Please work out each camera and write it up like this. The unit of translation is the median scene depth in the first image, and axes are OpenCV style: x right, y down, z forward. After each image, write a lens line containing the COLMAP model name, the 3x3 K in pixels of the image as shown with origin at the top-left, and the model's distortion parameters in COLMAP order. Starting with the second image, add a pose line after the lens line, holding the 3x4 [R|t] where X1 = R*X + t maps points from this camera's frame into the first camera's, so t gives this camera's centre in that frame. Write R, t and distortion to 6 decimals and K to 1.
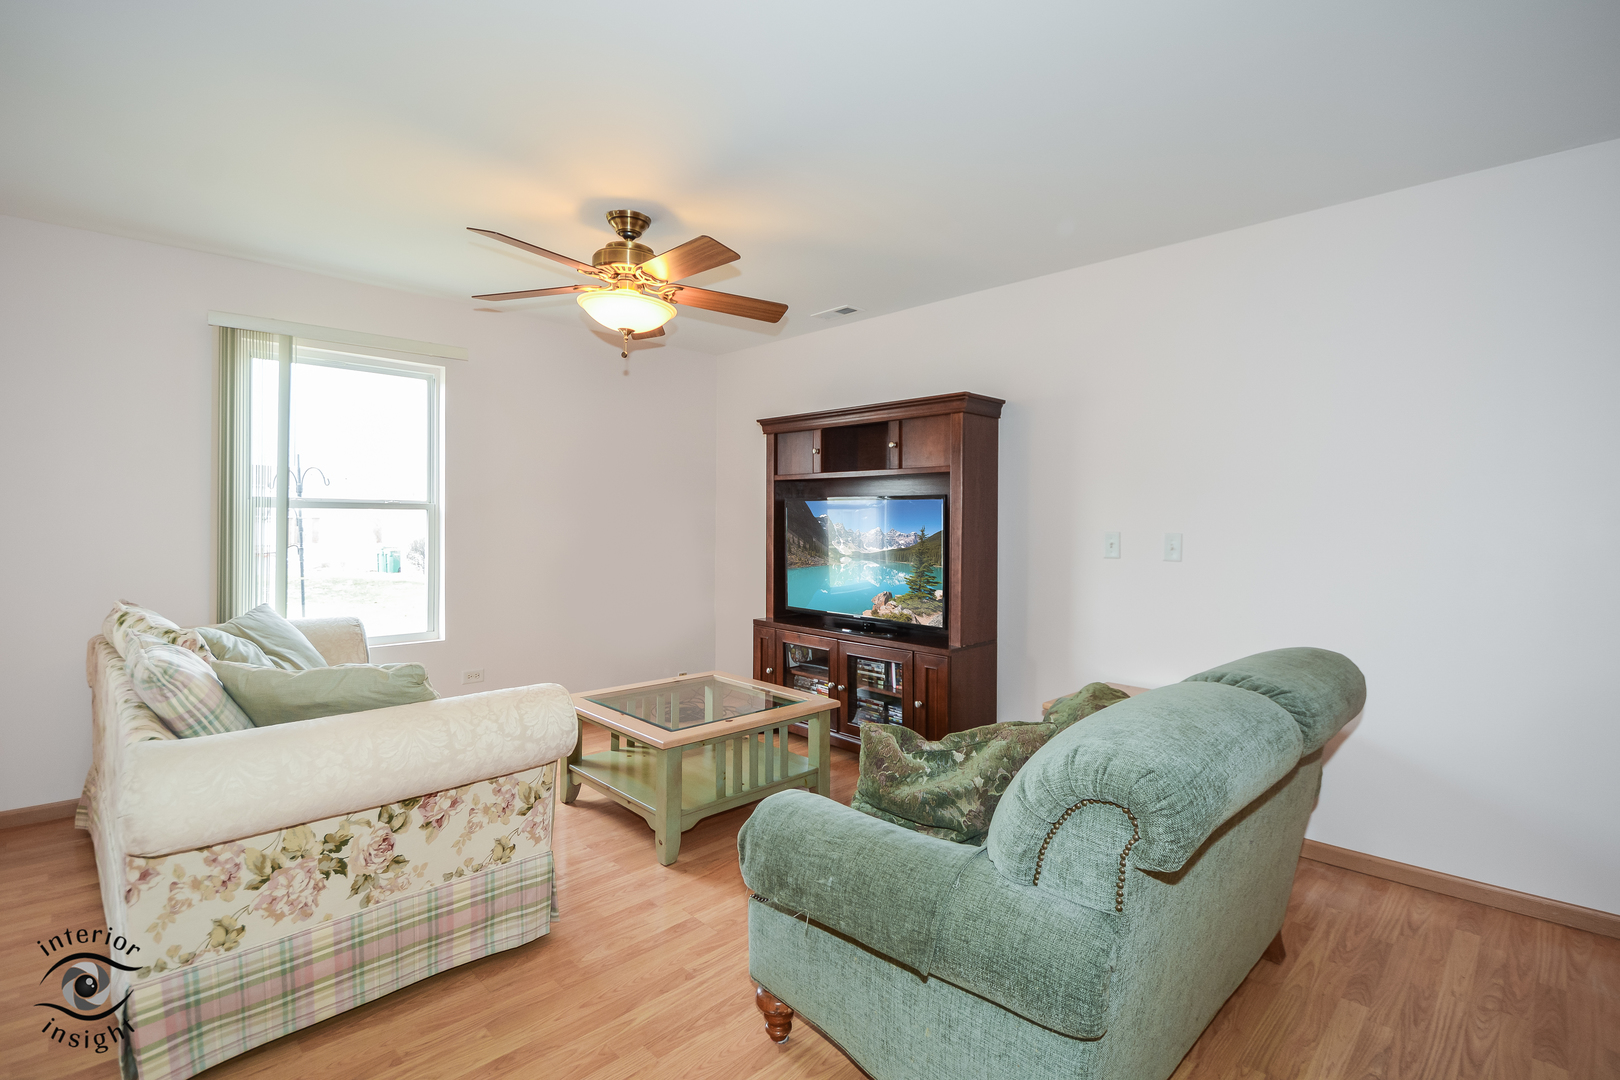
lens RADIAL K [[739.3, 0, 802.0], [0, 739.3, 535.3], [0, 0, 1]] dist [-0.005852, -0.003841]
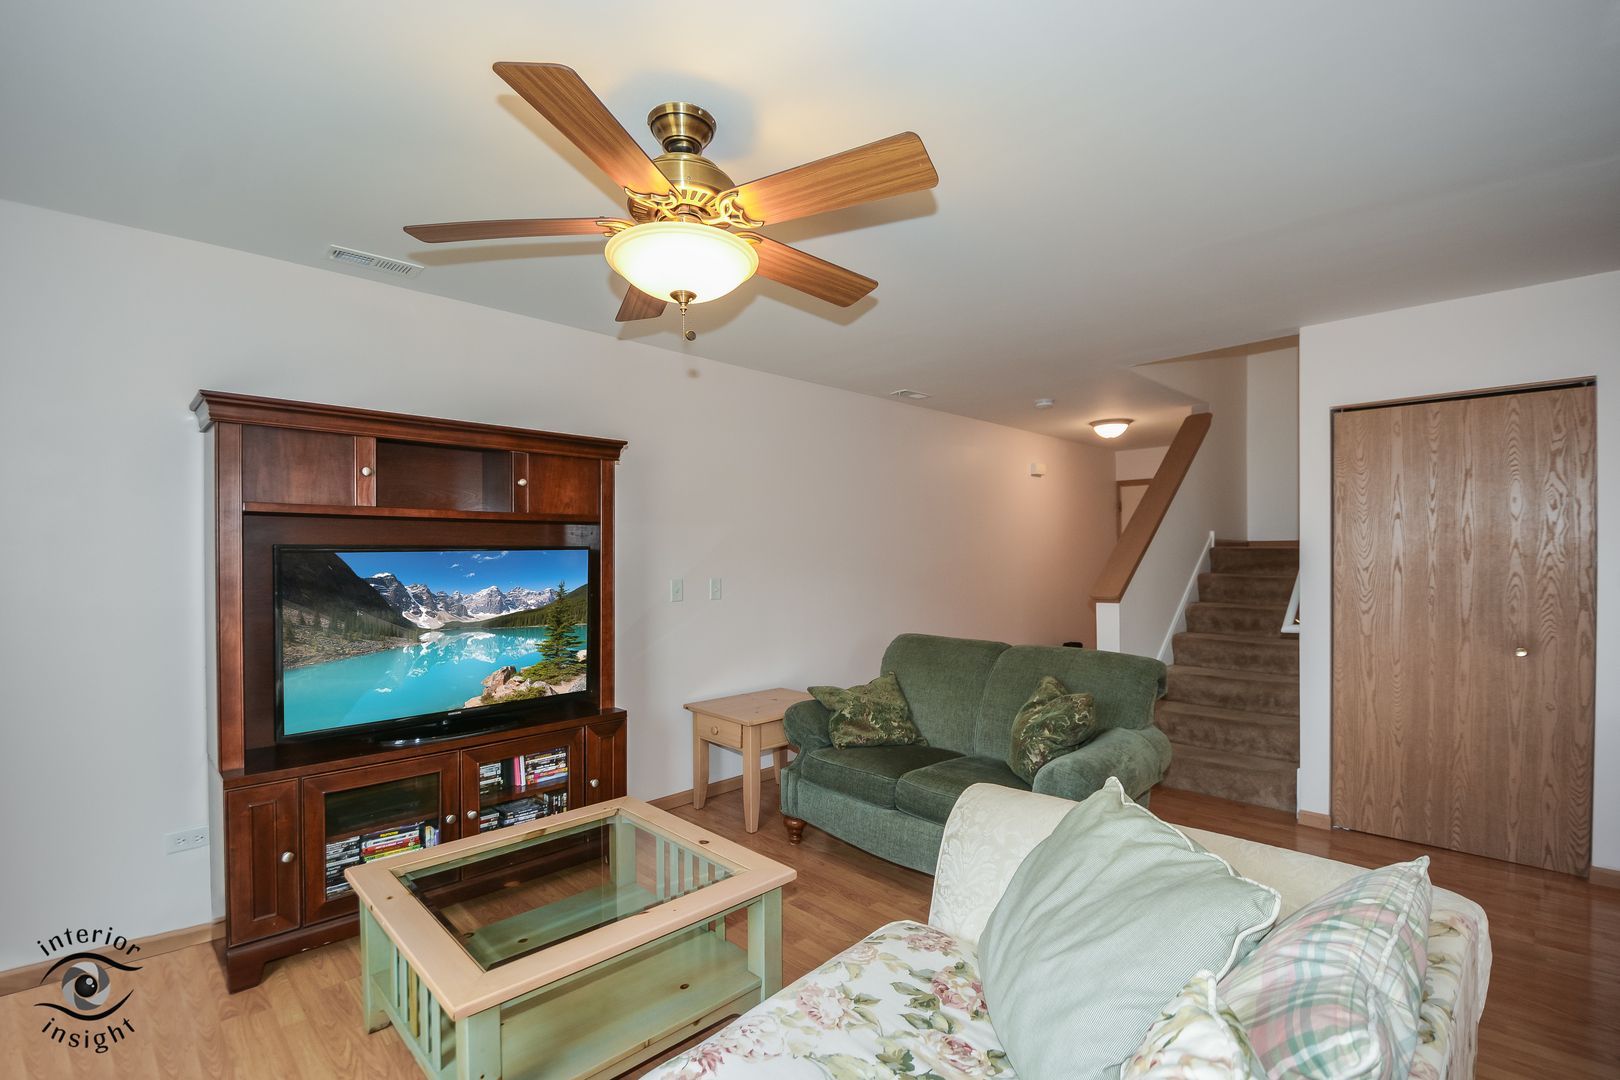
lens RADIAL K [[739.3, 0, 794.9], [0, 739.3, 543.0], [0, 0, 1]] dist [-0.005852, -0.003841]
pose [[-0.000827, -0.001727, 0.999998, -0.689468], [0.028565, 0.999590, 0.001750, -0.049712], [-0.999592, 0.028567, -0.000777, 0.697814]]
